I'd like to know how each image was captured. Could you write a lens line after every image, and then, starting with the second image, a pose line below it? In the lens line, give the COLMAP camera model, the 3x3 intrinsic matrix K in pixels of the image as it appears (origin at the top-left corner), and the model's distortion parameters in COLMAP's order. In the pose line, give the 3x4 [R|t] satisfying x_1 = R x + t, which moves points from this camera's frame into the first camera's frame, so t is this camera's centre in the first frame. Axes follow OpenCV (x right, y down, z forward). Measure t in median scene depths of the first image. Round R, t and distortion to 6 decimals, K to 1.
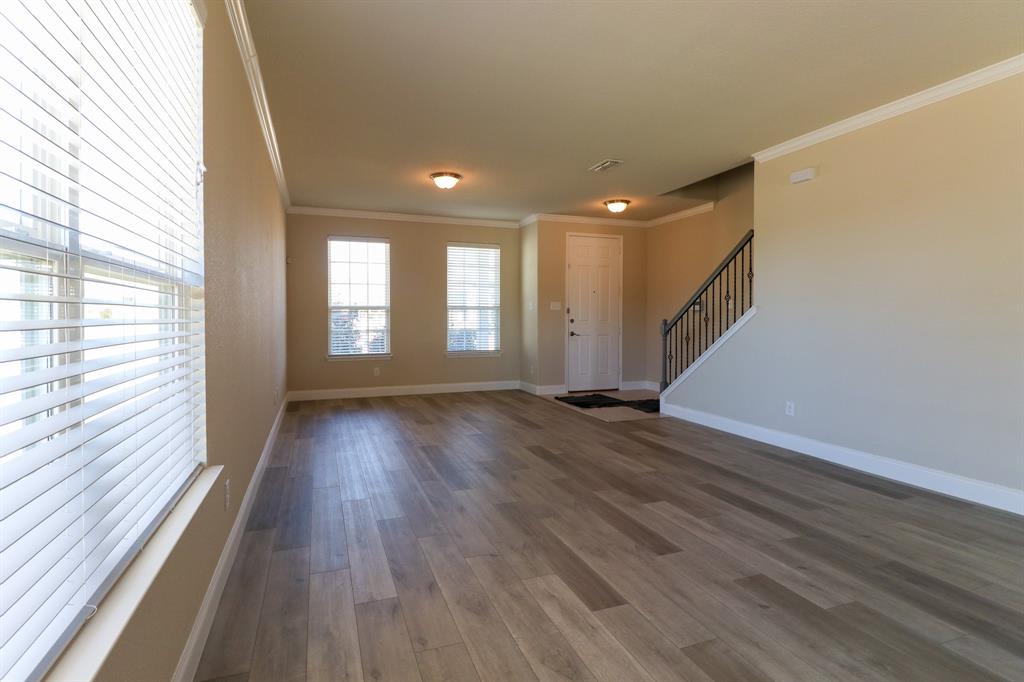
lens RADIAL K [[503.0, 0, 497.9], [0, 503.0, 318.9], [0, 0, 1]] dist [0.000316, -0.000657]
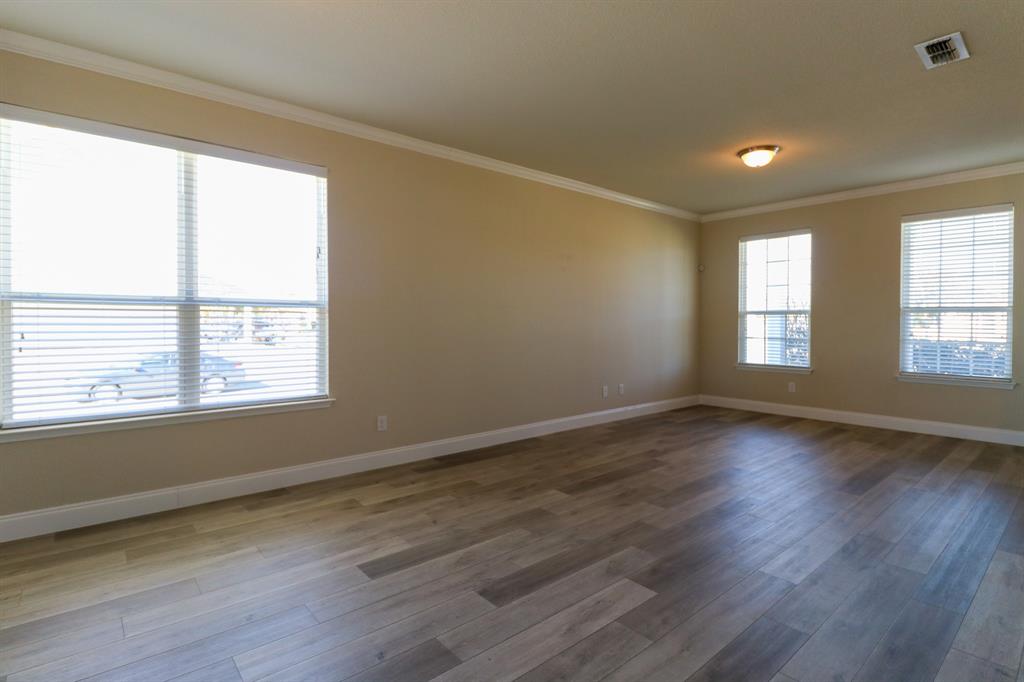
lens RADIAL K [[503.0, 0, 512.9], [0, 503.0, 339.7], [0, 0, 1]] dist [0.000316, -0.000657]
pose [[0.350172, 0.034256, -0.936059, 0.918168], [-0.005391, 0.999388, 0.034557, -0.006969], [0.936670, -0.007054, 0.350142, 0.592854]]
